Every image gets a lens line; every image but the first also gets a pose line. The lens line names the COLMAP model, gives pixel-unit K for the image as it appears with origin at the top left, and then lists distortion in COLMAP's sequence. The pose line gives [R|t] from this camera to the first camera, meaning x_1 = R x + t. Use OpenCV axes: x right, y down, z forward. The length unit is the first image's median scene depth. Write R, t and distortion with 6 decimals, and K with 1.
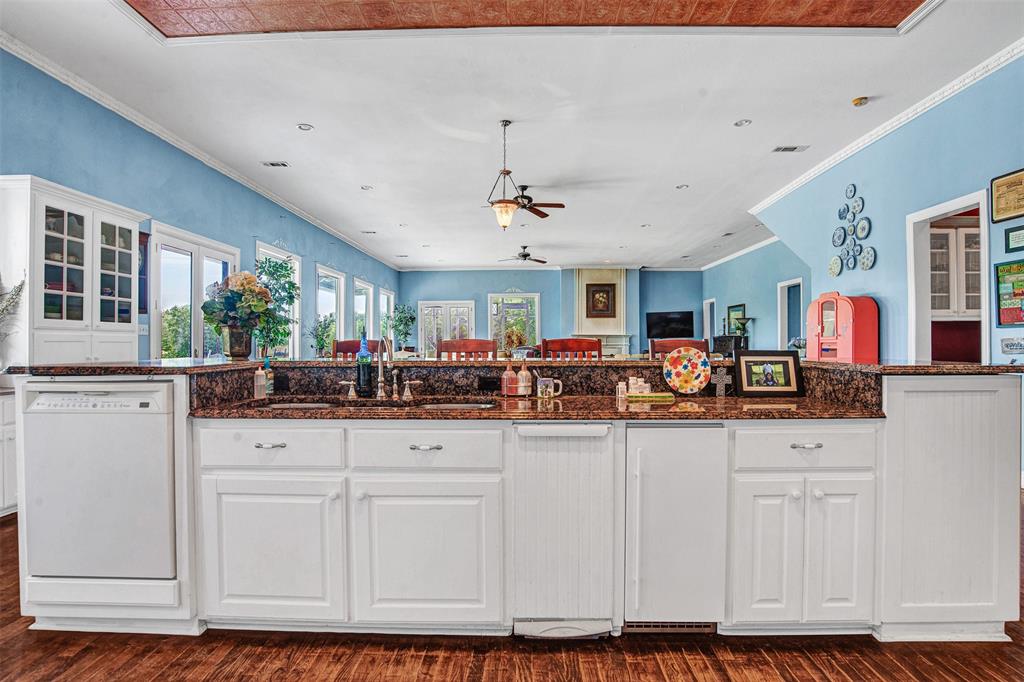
lens RADIAL K [[538.2, 0, 517.4], [0, 538.2, 341.5], [0, 0, 1]] dist [-0.040286, 0.000367]
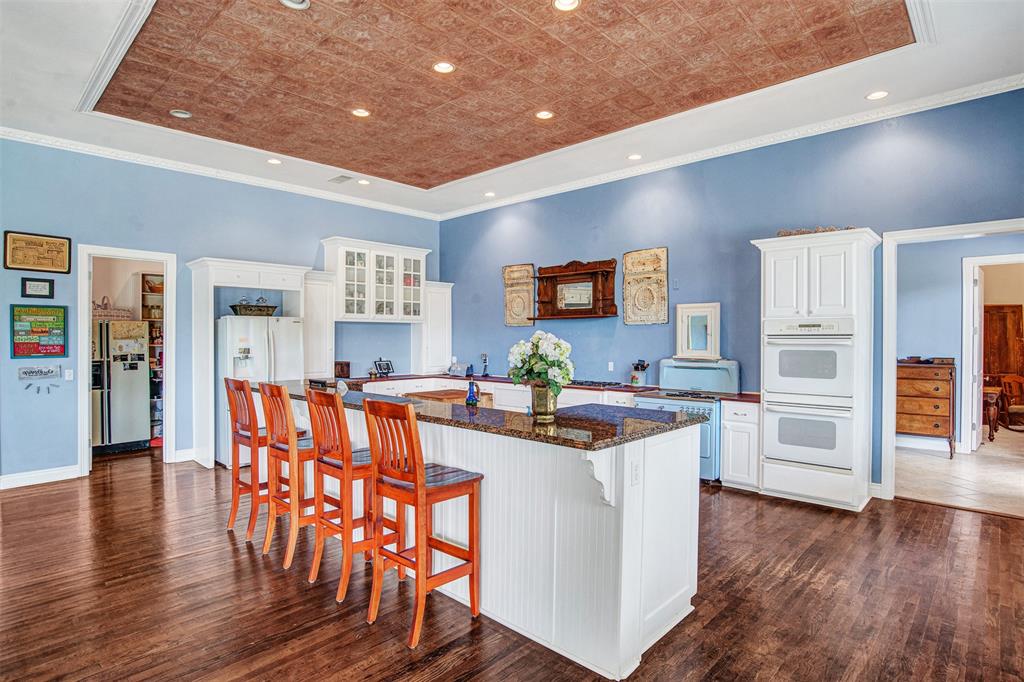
lens RADIAL K [[541.6, 0, 509.4], [0, 541.6, 350.4], [0, 0, 1]] dist [-0.034355, 0.001205]
pose [[-0.746299, -0.012667, 0.665490, -0.623845], [-0.001075, 0.999841, 0.017825, -0.057990], [-0.665610, 0.012588, -0.746194, 0.982448]]
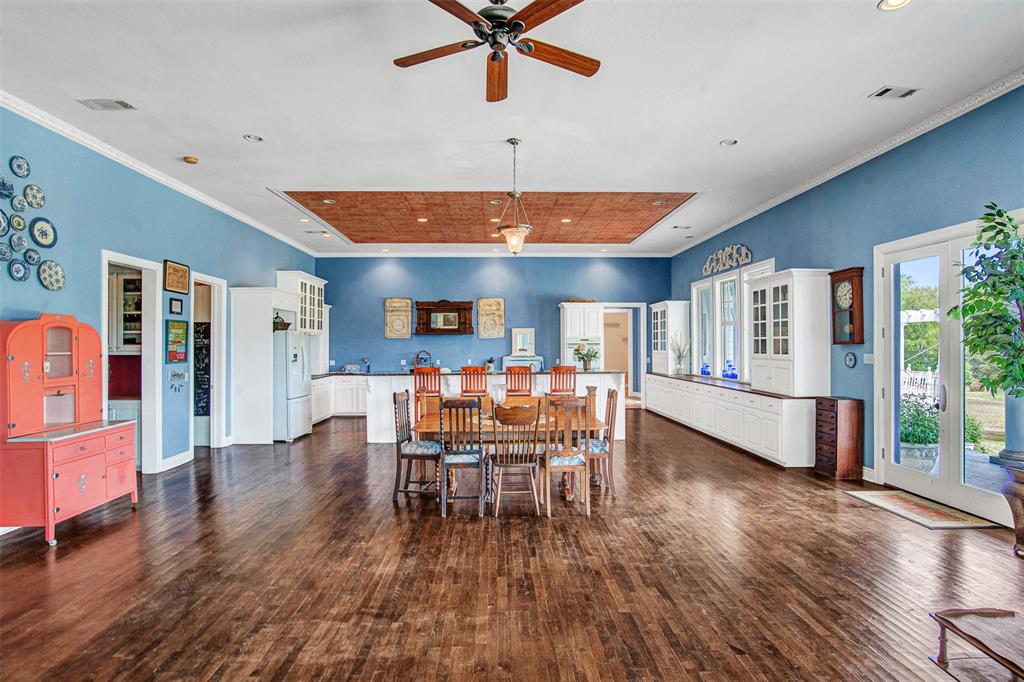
lens RADIAL K [[534.9, 0, 526.2], [0, 534.9, 348.7], [0, 0, 1]] dist [-0.029190, 0.001182]
pose [[-0.997140, 0.008085, -0.075145, 0.031629], [0.008005, 0.999967, 0.001365, -0.053839], [0.075154, 0.000760, -0.997172, 2.189945]]
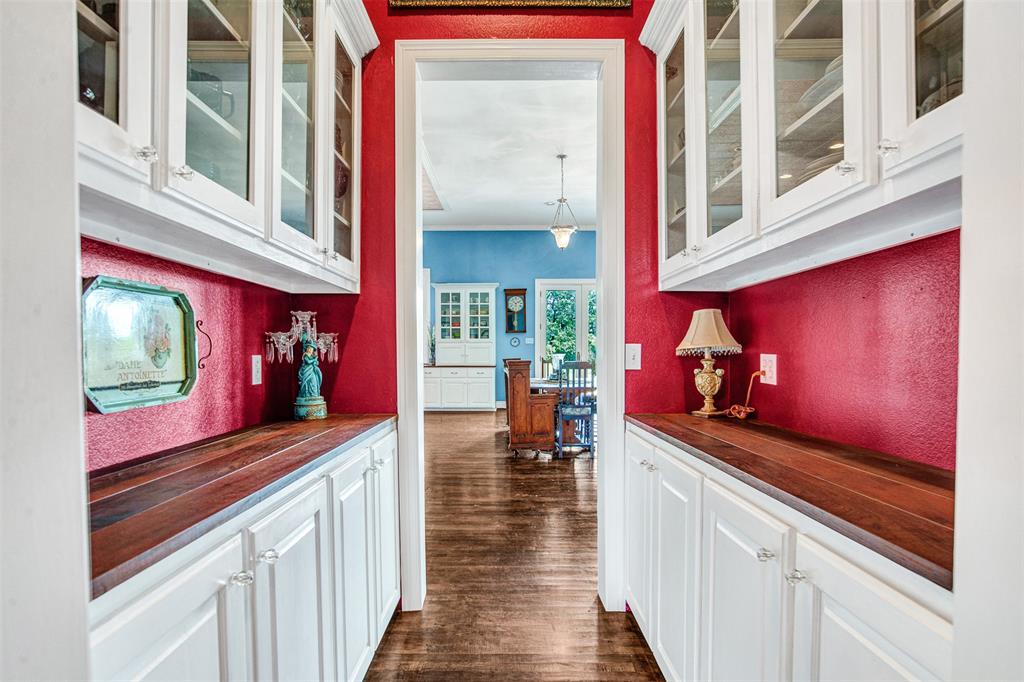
lens RADIAL K [[541.6, 0, 509.4], [0, 541.6, 350.4], [0, 0, 1]] dist [-0.034355, 0.001205]
pose [[0.036433, -0.002680, -0.999333, 1.299112], [0.009458, 0.999953, -0.002337, 0.016306], [0.999291, -0.009366, 0.036456, 0.952761]]
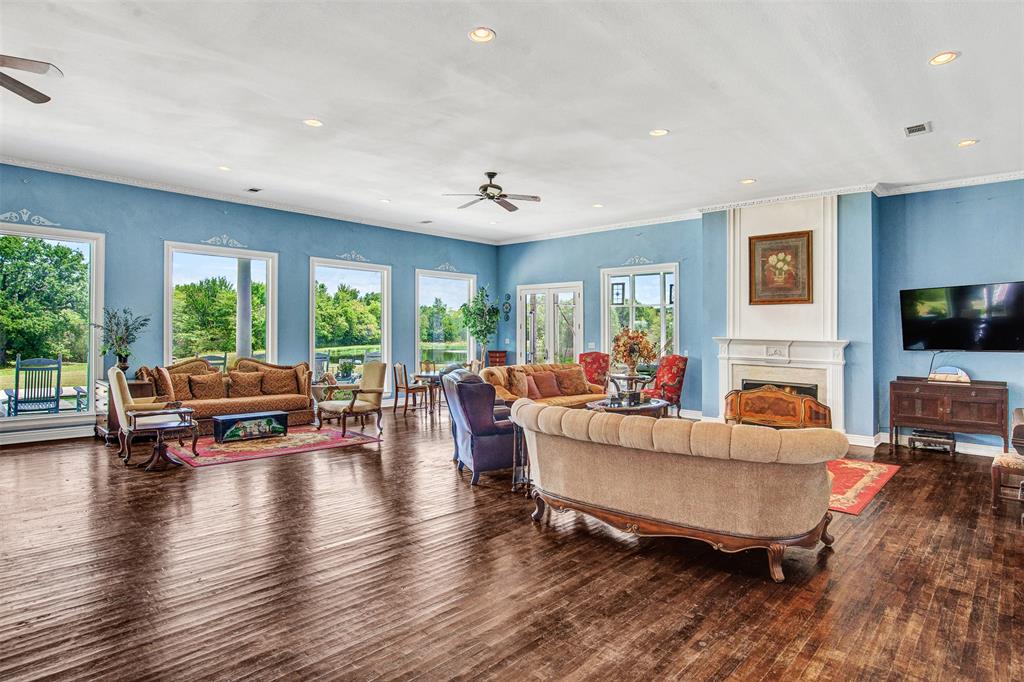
lens RADIAL K [[559.4, 0, 527.7], [0, 559.4, 325.4], [0, 0, 1]] dist [-0.033530, 0.000570]
pose [[0.746482, 0.003951, -0.665394, 1.051328], [-0.014693, 0.999836, -0.010548, -0.055001], [0.665244, 0.017650, 0.746418, 1.575338]]
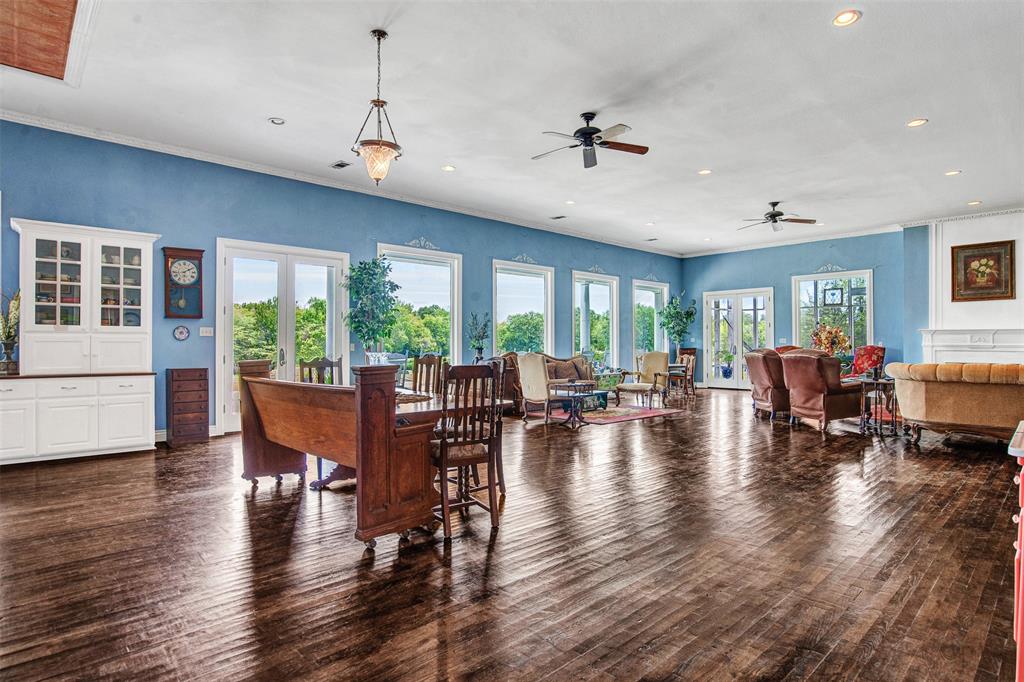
lens RADIAL K [[552.9, 0, 517.2], [0, 552.9, 349.2], [0, 0, 1]] dist [-0.049385, 0.021136]
pose [[0.702756, 0.006388, -0.711402, 0.720544], [0.002291, 0.999934, 0.011243, 0.005205], [0.711427, -0.009531, 0.702695, 0.703050]]
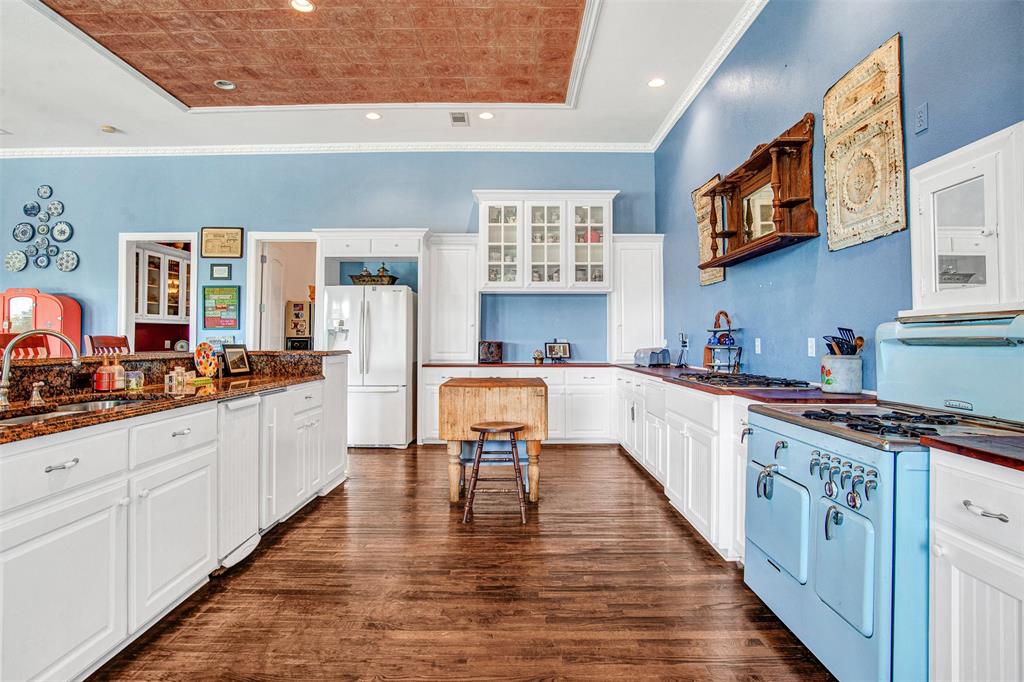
lens RADIAL K [[539.5, 0, 513.8], [0, 539.5, 331.0], [0, 0, 1]] dist [-0.036885, 0.001258]
pose [[-0.025614, 0.020143, 0.999469, -0.514024], [-0.005025, 0.999782, -0.020278, 0.002948], [-0.999659, -0.005542, -0.025507, 0.141495]]
